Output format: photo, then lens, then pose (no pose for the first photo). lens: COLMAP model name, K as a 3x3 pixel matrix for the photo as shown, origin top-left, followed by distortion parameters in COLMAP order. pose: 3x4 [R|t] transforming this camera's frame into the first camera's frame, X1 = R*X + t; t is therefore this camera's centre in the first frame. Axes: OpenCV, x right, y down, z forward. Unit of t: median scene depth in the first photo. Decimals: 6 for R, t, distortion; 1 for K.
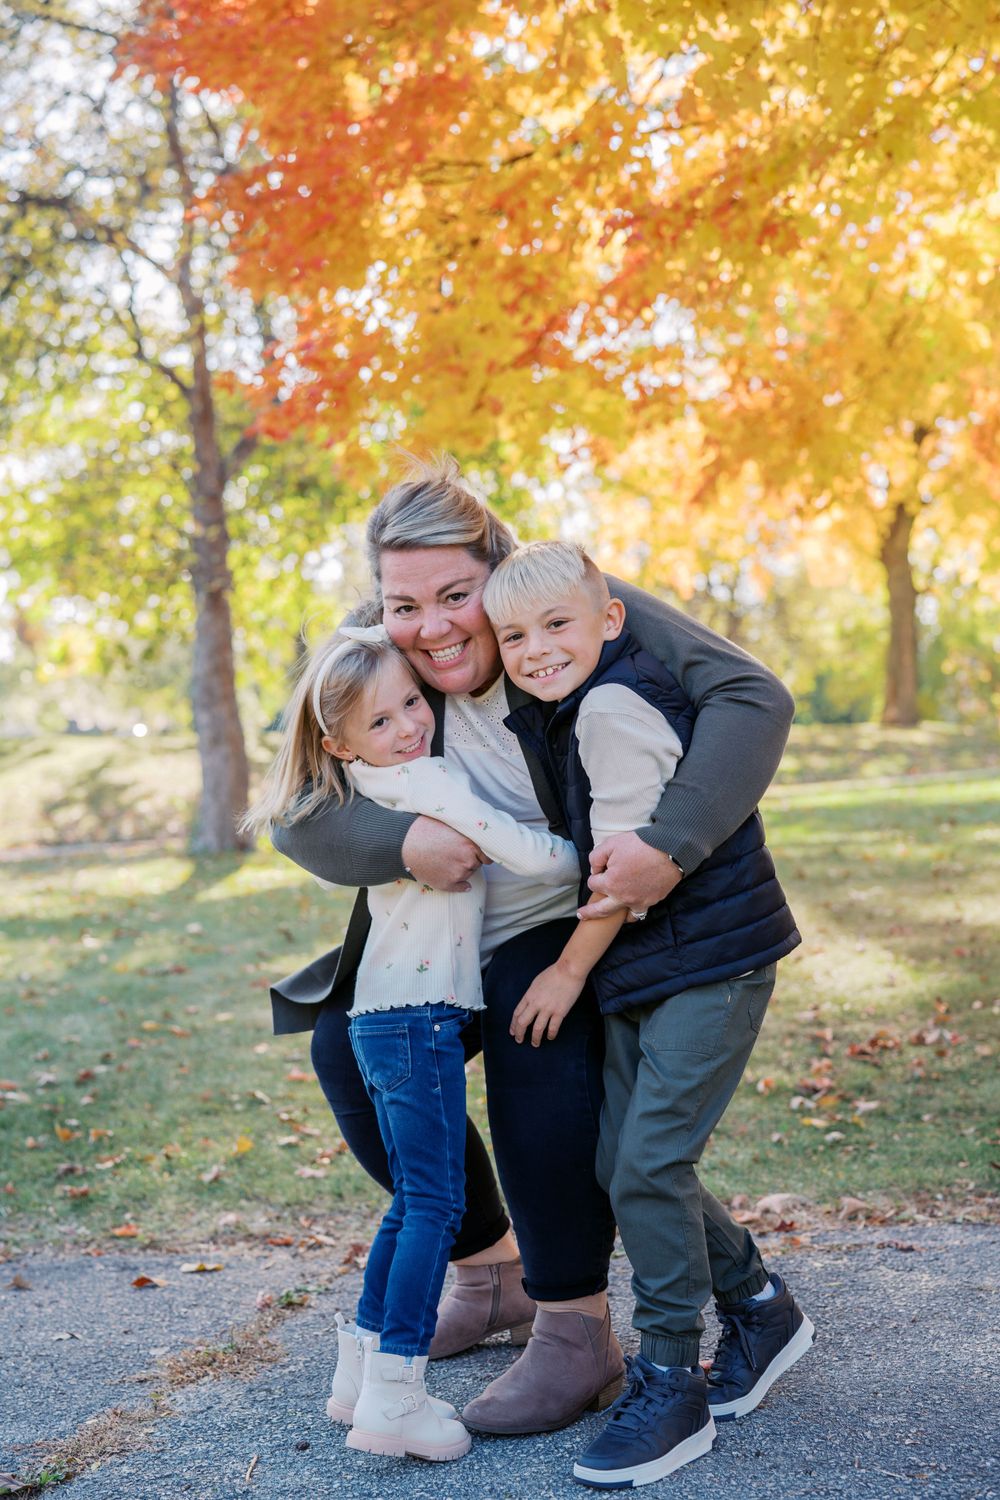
lens RADIAL K [[2190.5, 0, 508.8], [0, 2190.5, 753.1], [0, 0, 1]] dist [0.004472, 0.000000]
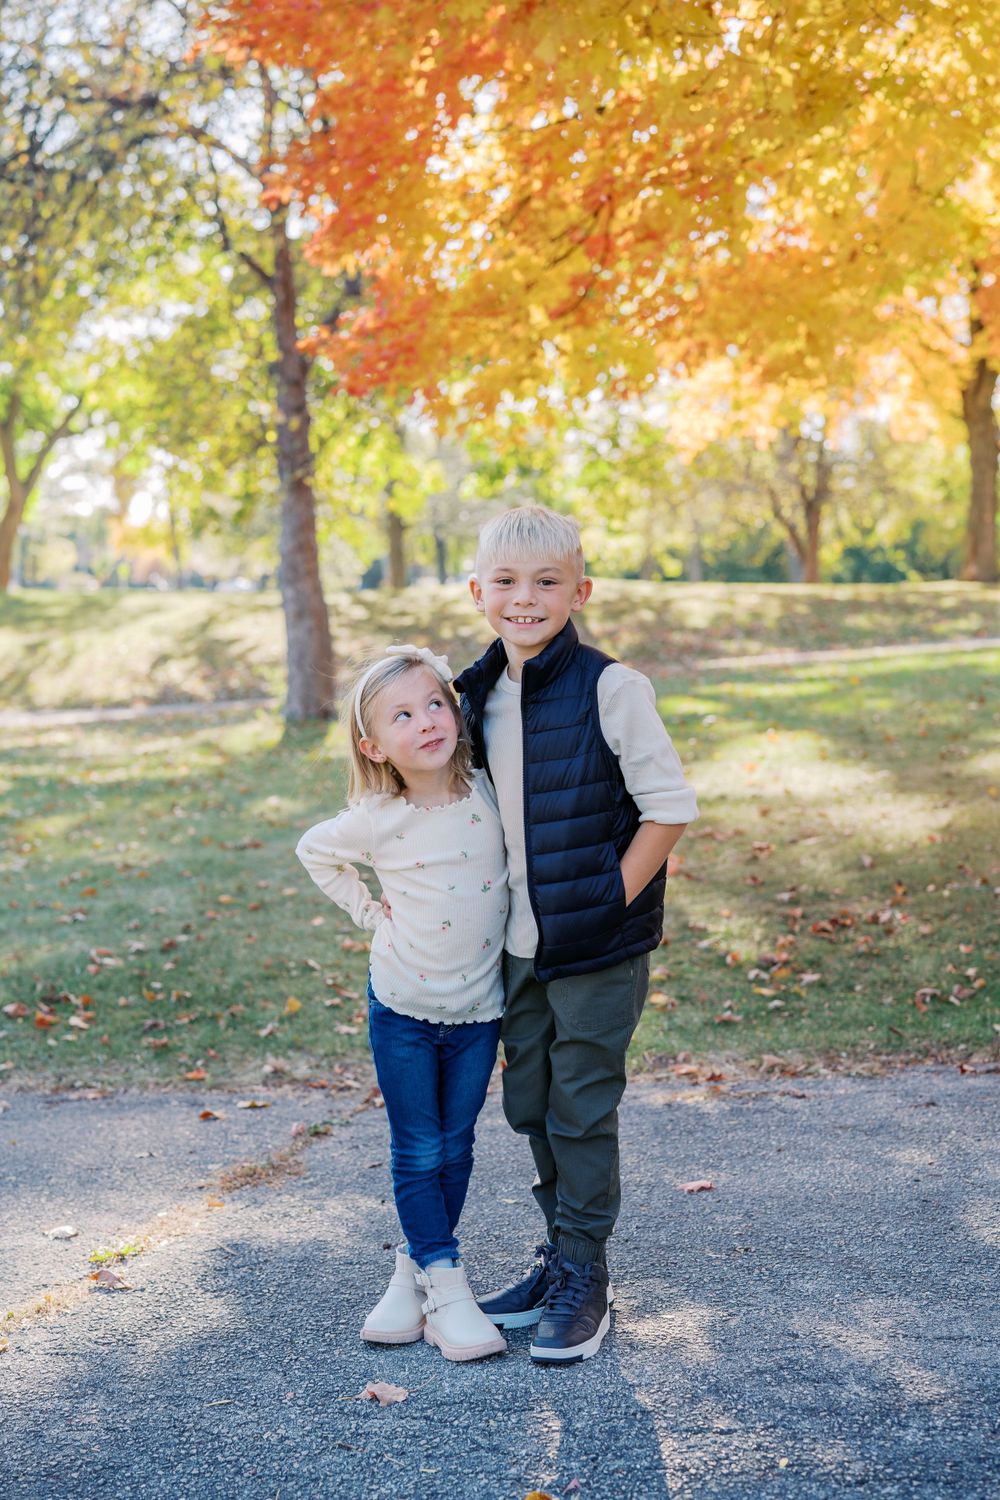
lens RADIAL K [[2190.5, 0, 490.0], [0, 2190.5, 755.9], [0, 0, 1]] dist [0.004472, 0.000000]
pose [[0.998585, 0.002385, -0.053133, 0.054327], [0.001457, 0.997391, 0.072168, -0.050096], [0.053166, -0.072143, 0.995976, -0.209182]]
